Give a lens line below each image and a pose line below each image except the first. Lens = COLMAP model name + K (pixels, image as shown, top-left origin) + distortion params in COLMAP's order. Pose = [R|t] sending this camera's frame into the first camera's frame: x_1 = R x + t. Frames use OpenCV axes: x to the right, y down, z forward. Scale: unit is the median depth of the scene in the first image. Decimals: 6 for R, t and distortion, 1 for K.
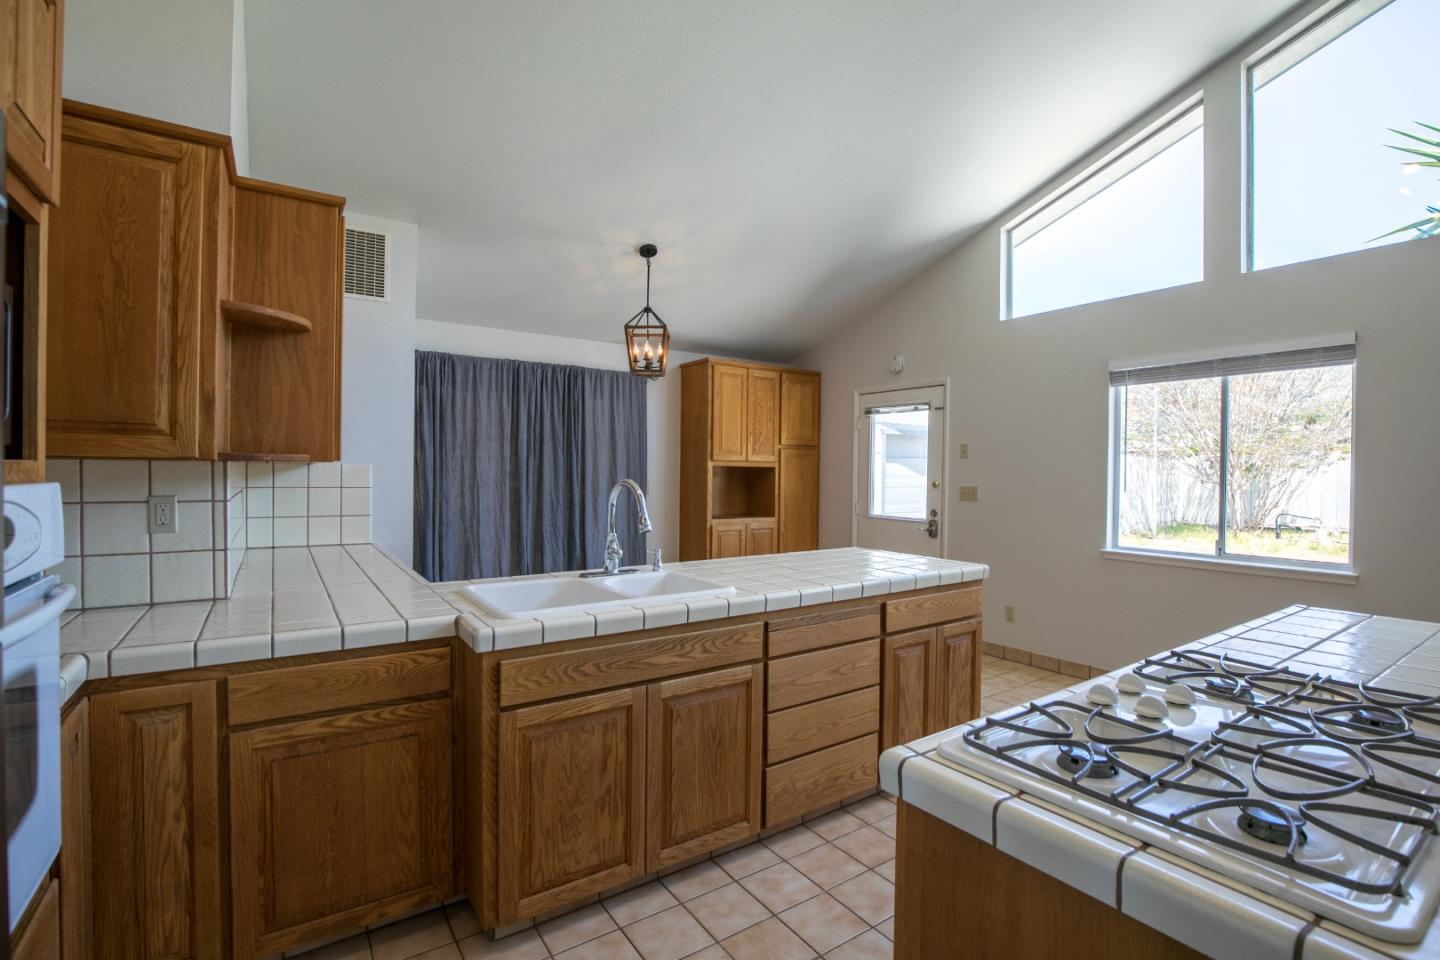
lens RADIAL K [[660.2, 0, 722.7], [0, 660.2, 486.1], [0, 0, 1]] dist [0.000201, 0.000307]
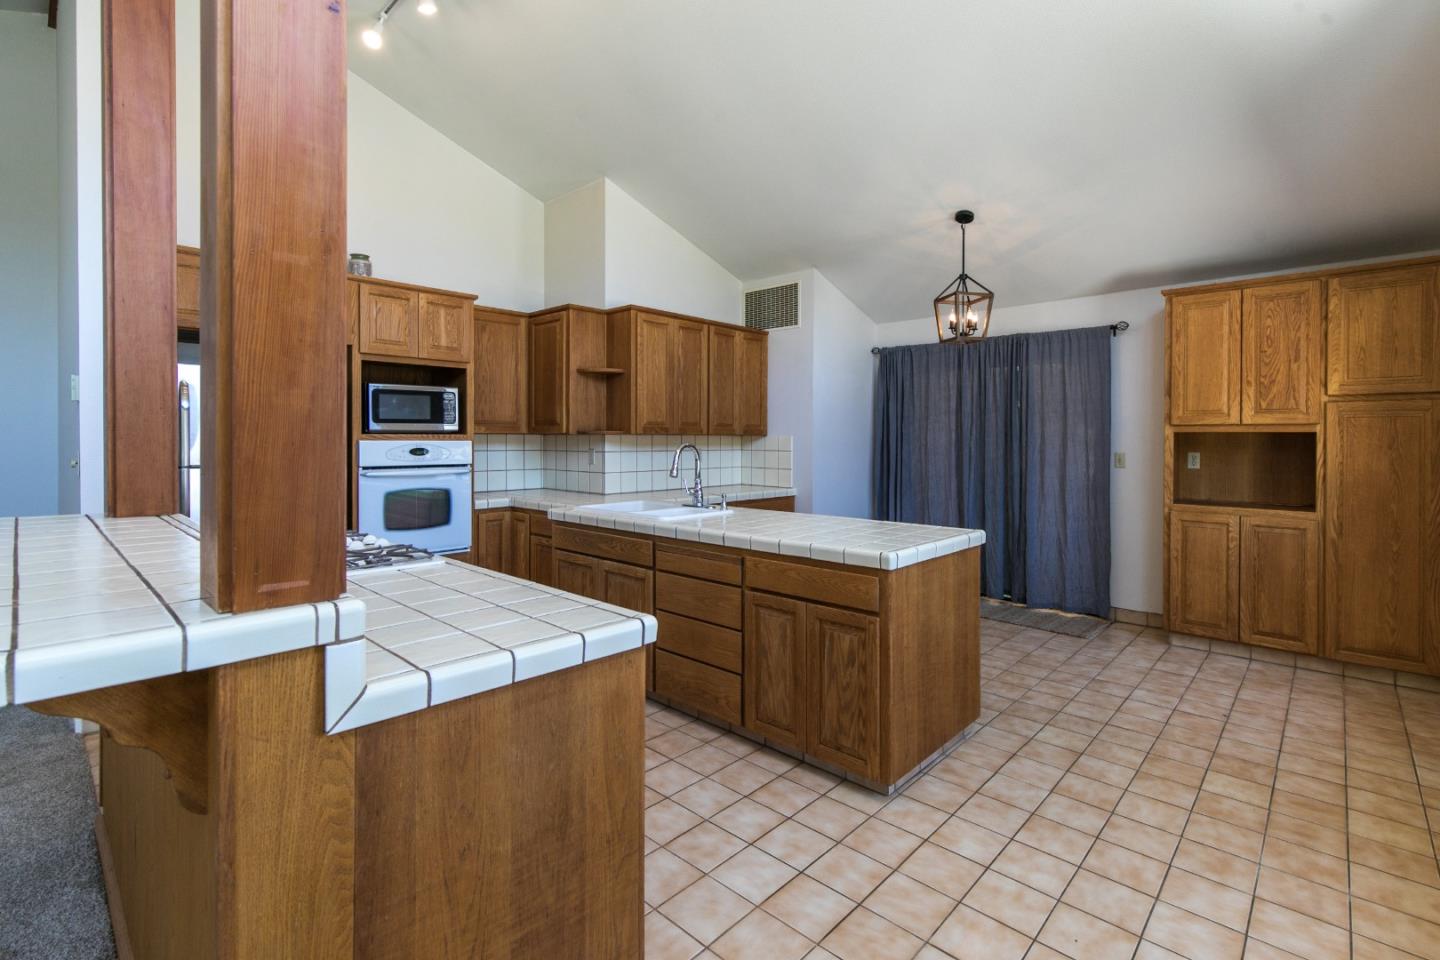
lens RADIAL K [[660.2, 0, 732.9], [0, 660.2, 443.6], [0, 0, 1]] dist [0.000201, 0.000307]
pose [[0.221595, -0.005477, -0.975123, 0.710411], [-0.025290, 0.999616, -0.011362, 0.003730], [0.974811, 0.027178, 0.221372, 0.408412]]
